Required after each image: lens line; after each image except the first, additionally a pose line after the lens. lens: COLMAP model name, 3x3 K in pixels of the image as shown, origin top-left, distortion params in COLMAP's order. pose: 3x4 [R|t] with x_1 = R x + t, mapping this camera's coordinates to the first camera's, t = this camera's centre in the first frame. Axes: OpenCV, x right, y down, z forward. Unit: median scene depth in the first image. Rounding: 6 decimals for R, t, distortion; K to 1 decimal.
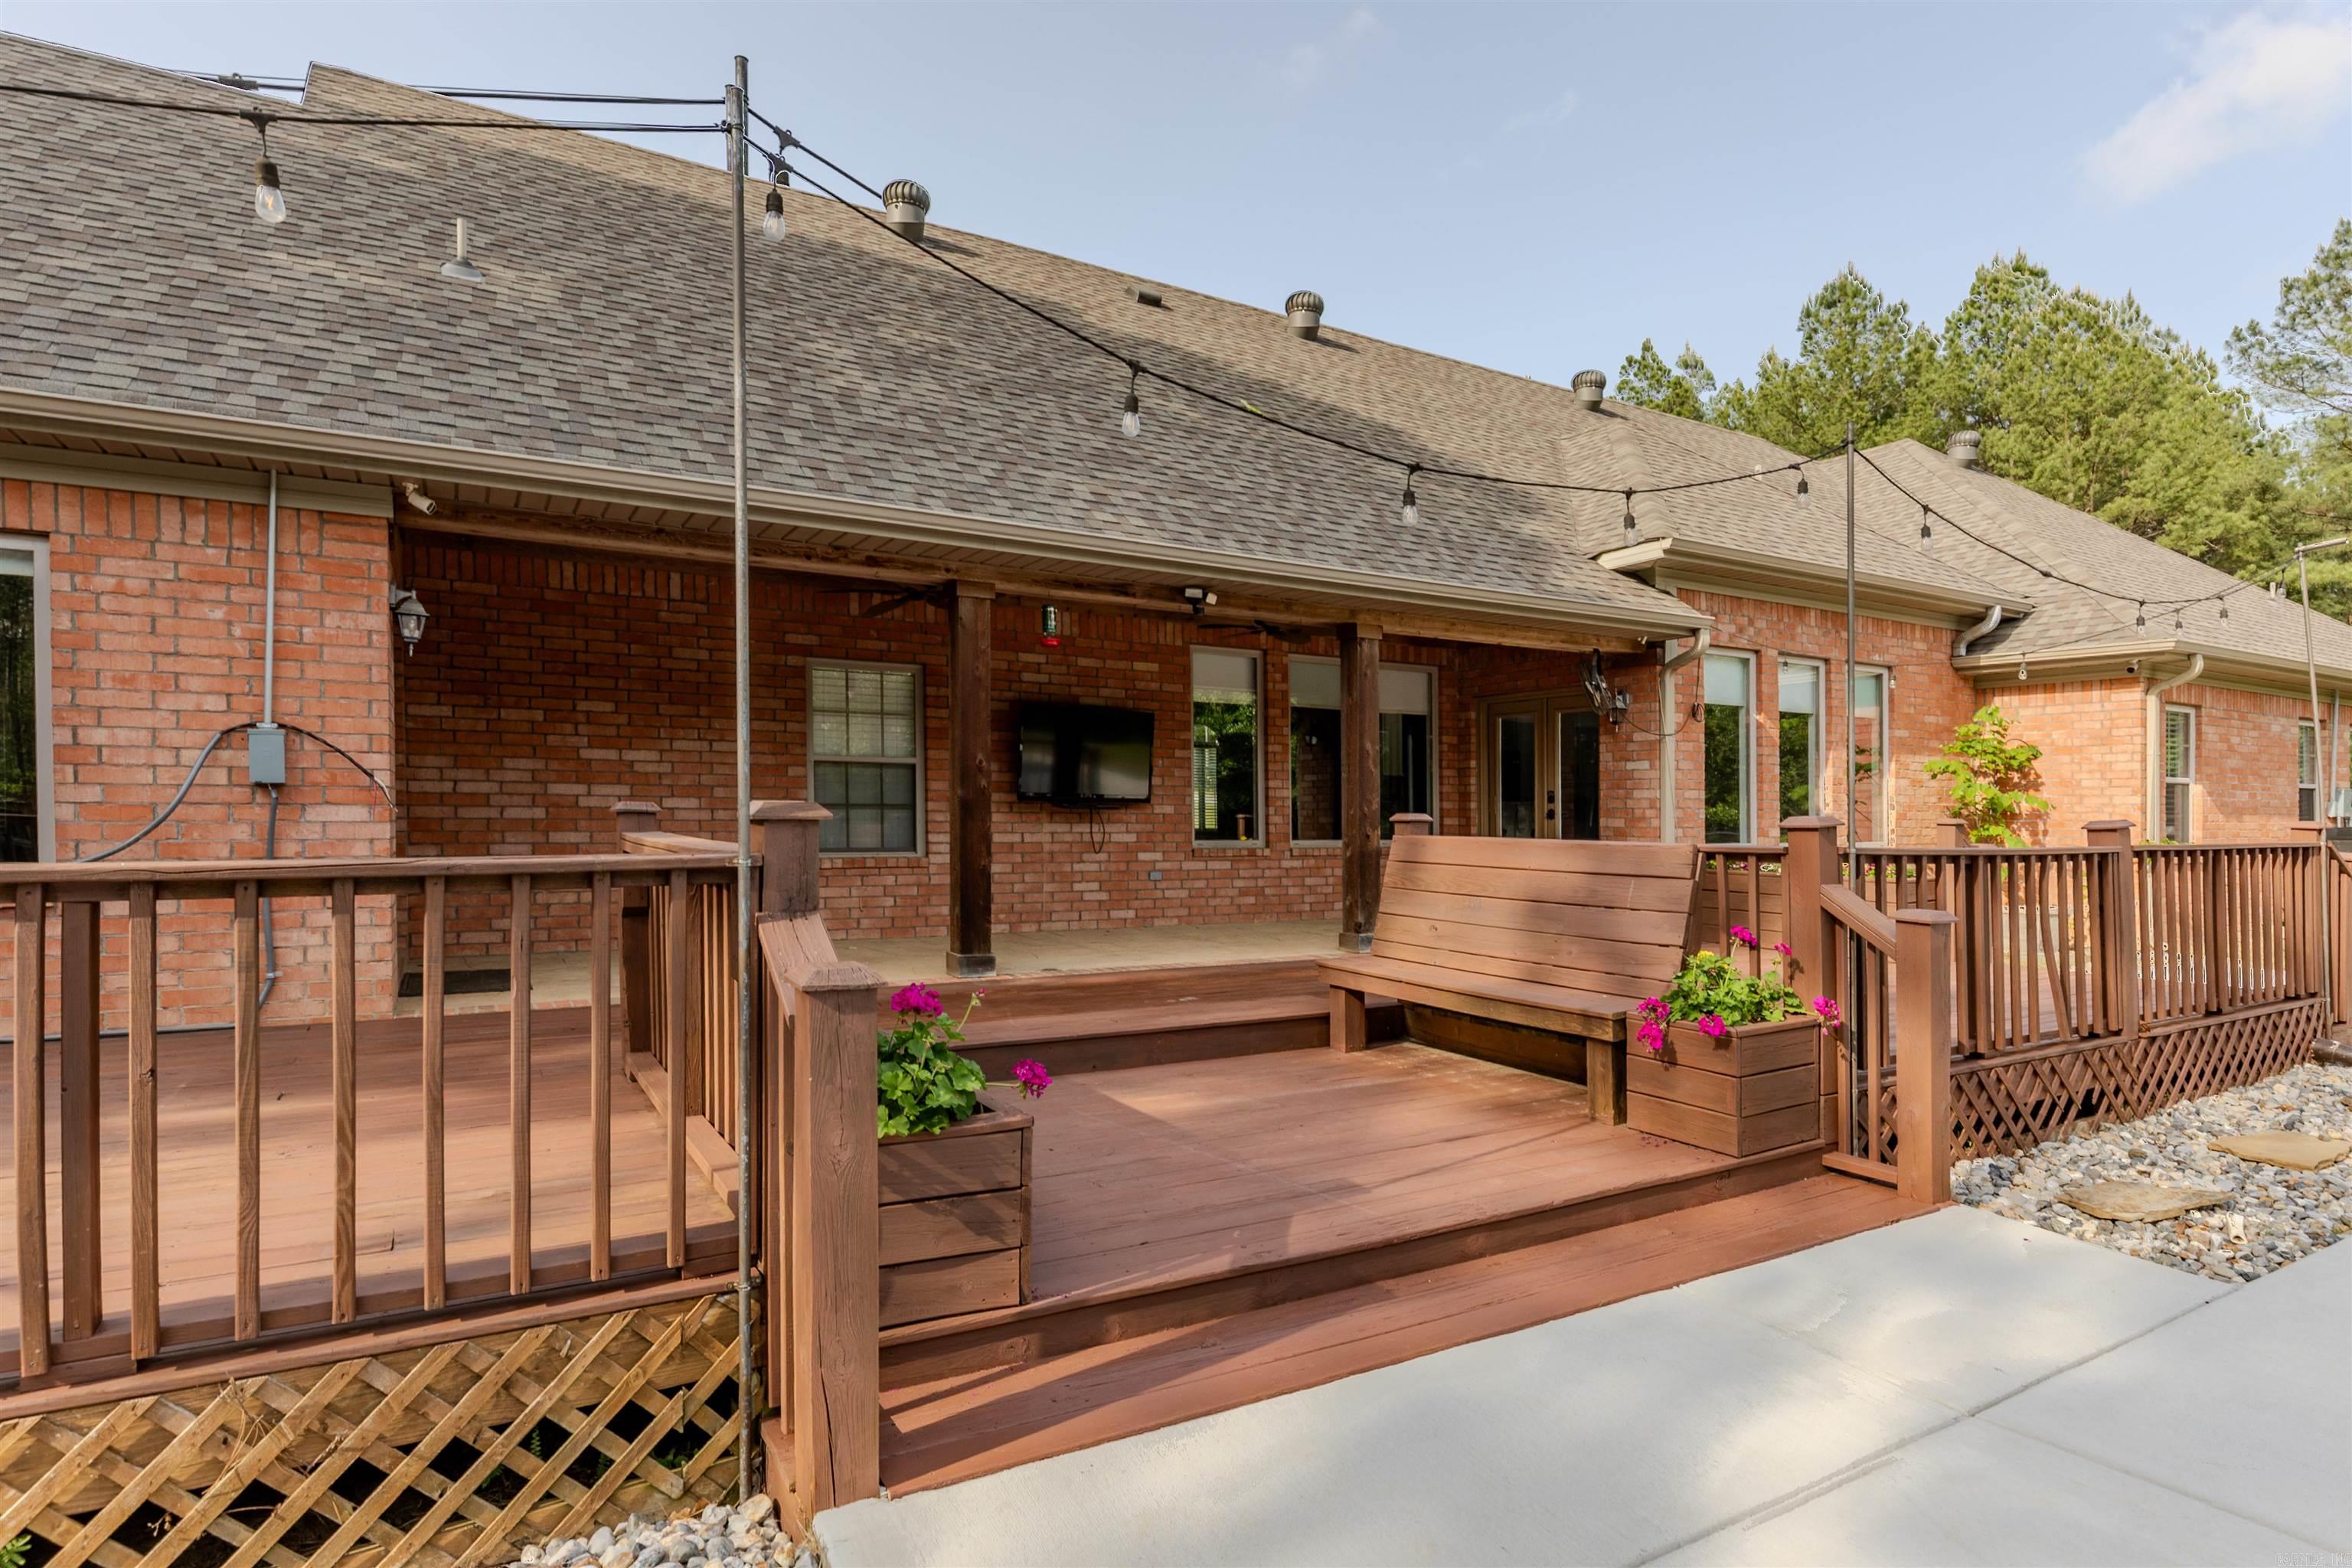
lens RADIAL K [[984.8, 0, 1173.4], [0, 984.8, 867.8], [0, 0, 1]] dist [0.000069, 0.000047]
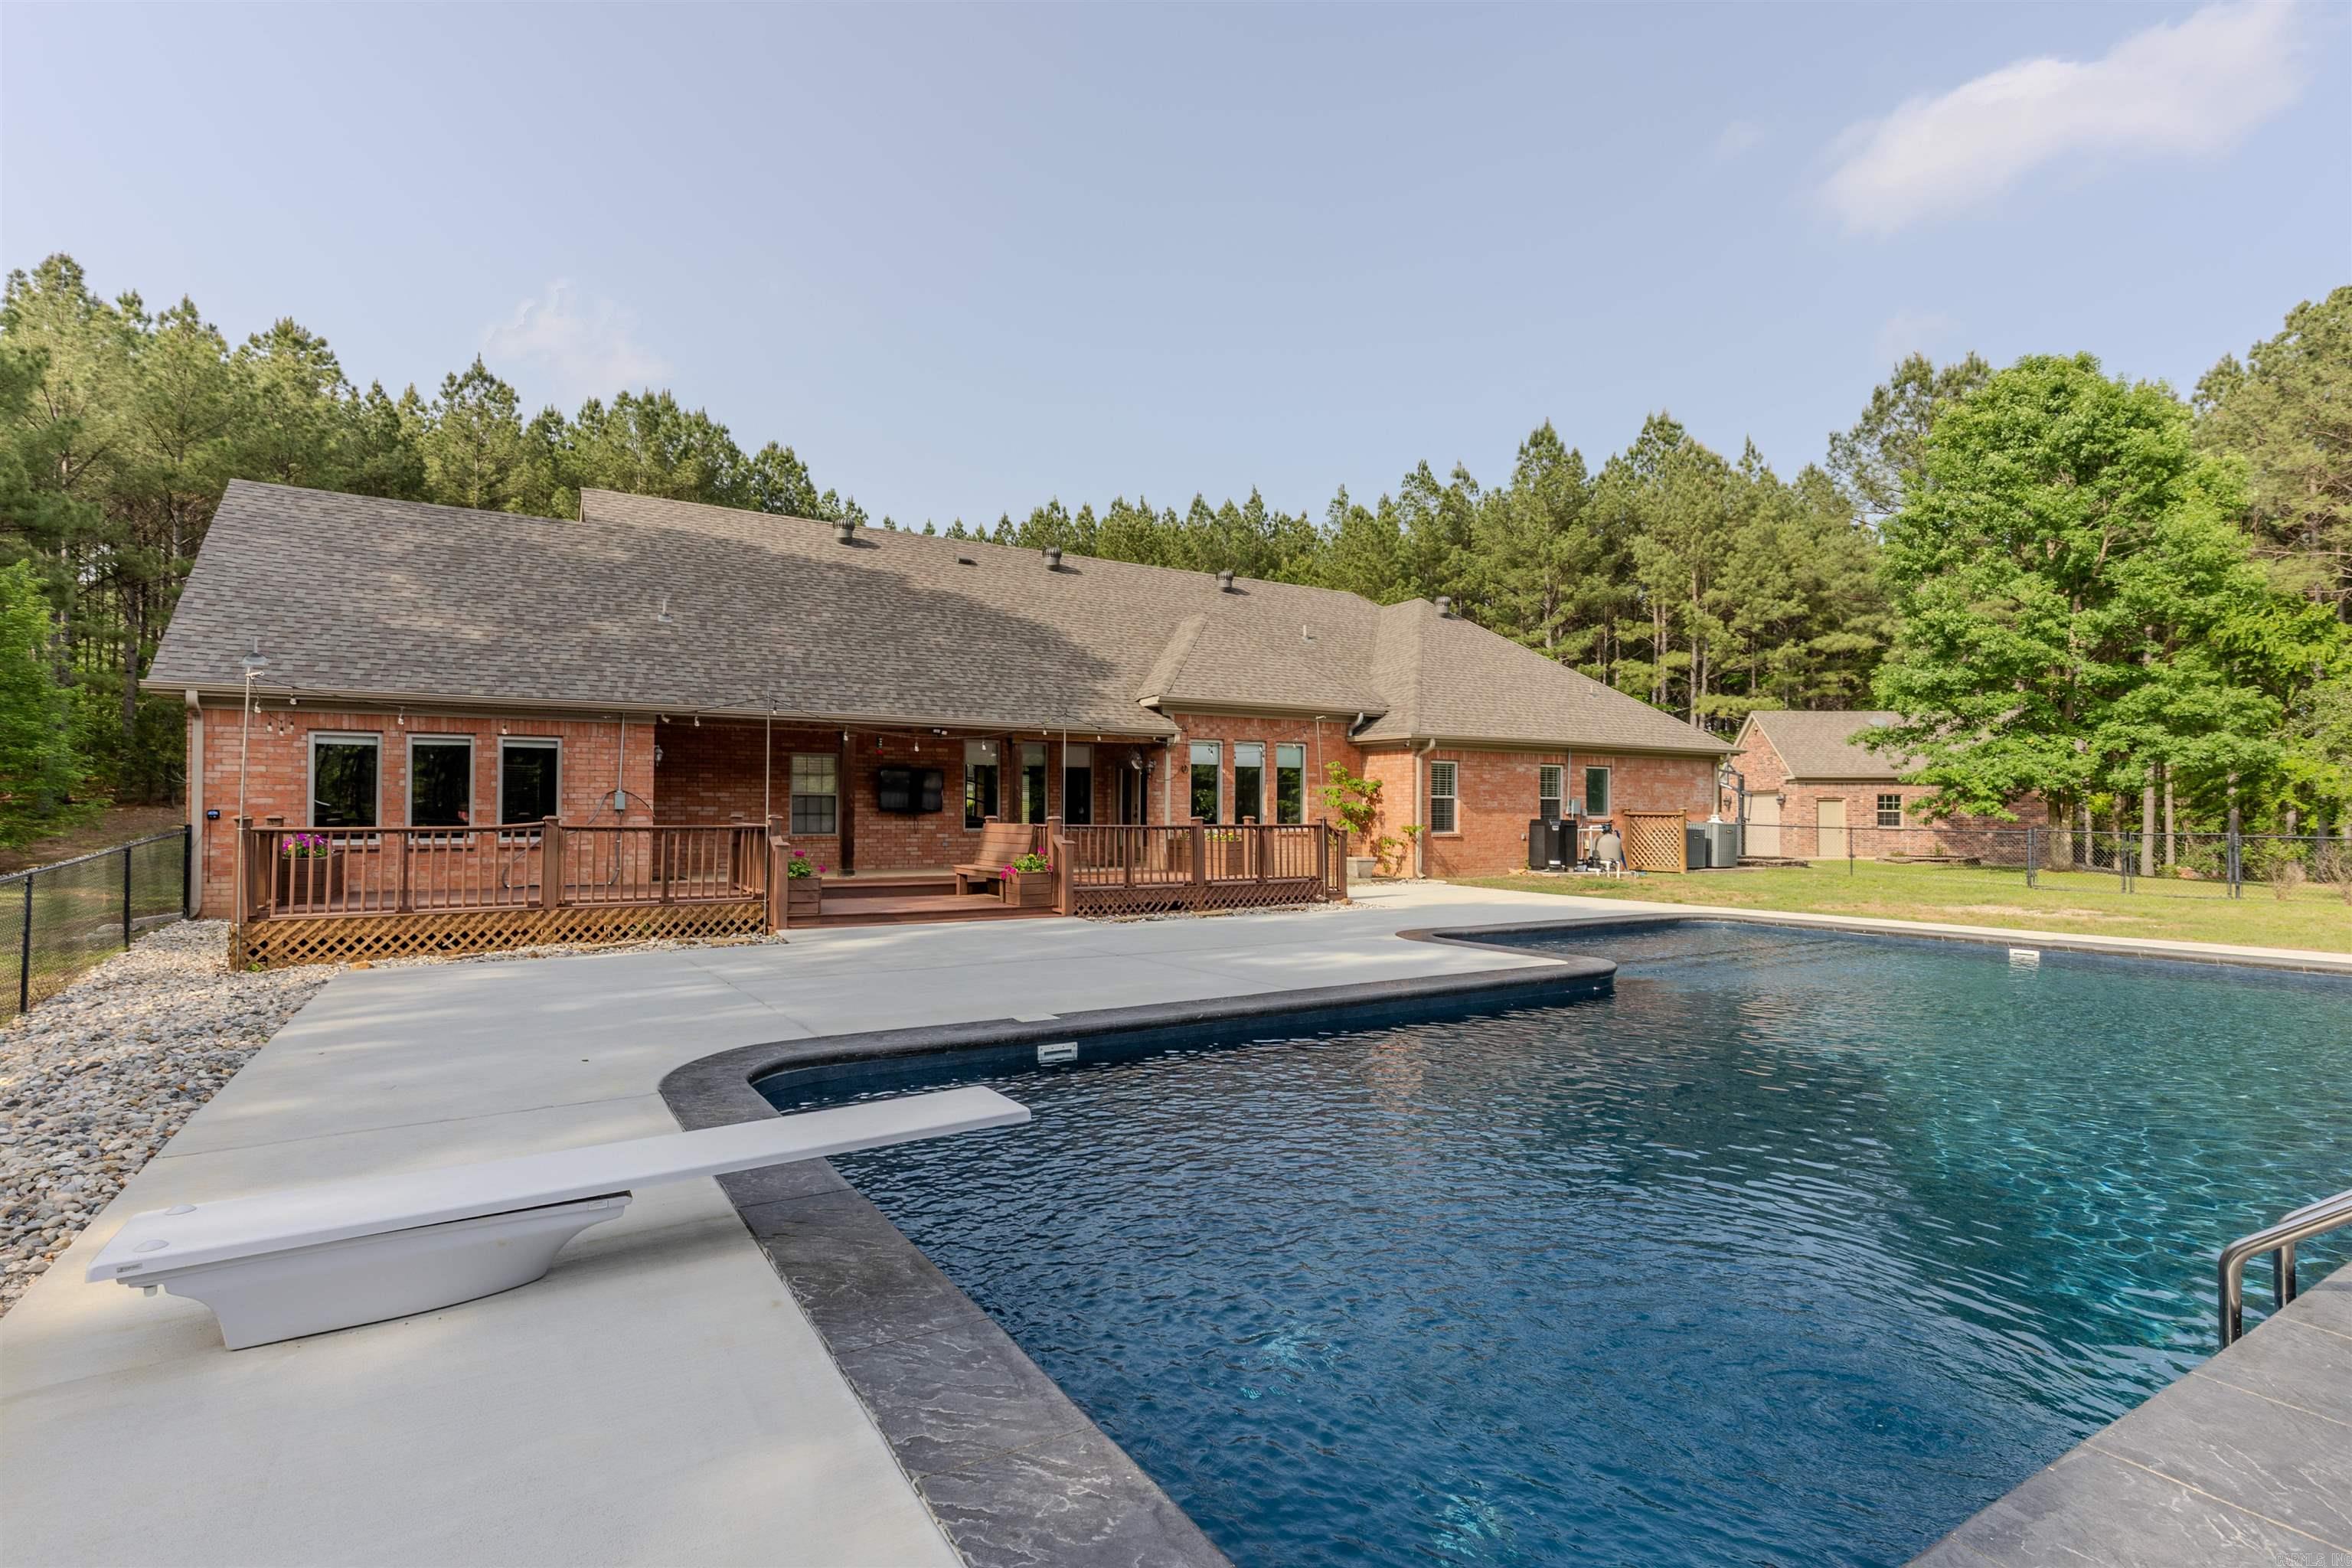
lens RADIAL K [[1112.4, 0, 1178.9], [0, 1112.4, 796.0], [0, 0, 1]] dist [0.009864, -0.000180]
pose [[0.998969, -0.007264, -0.044814, 0.642792], [0.004131, 0.997566, -0.069606, 0.078788], [0.045210, 0.069349, 0.996567, -1.530598]]
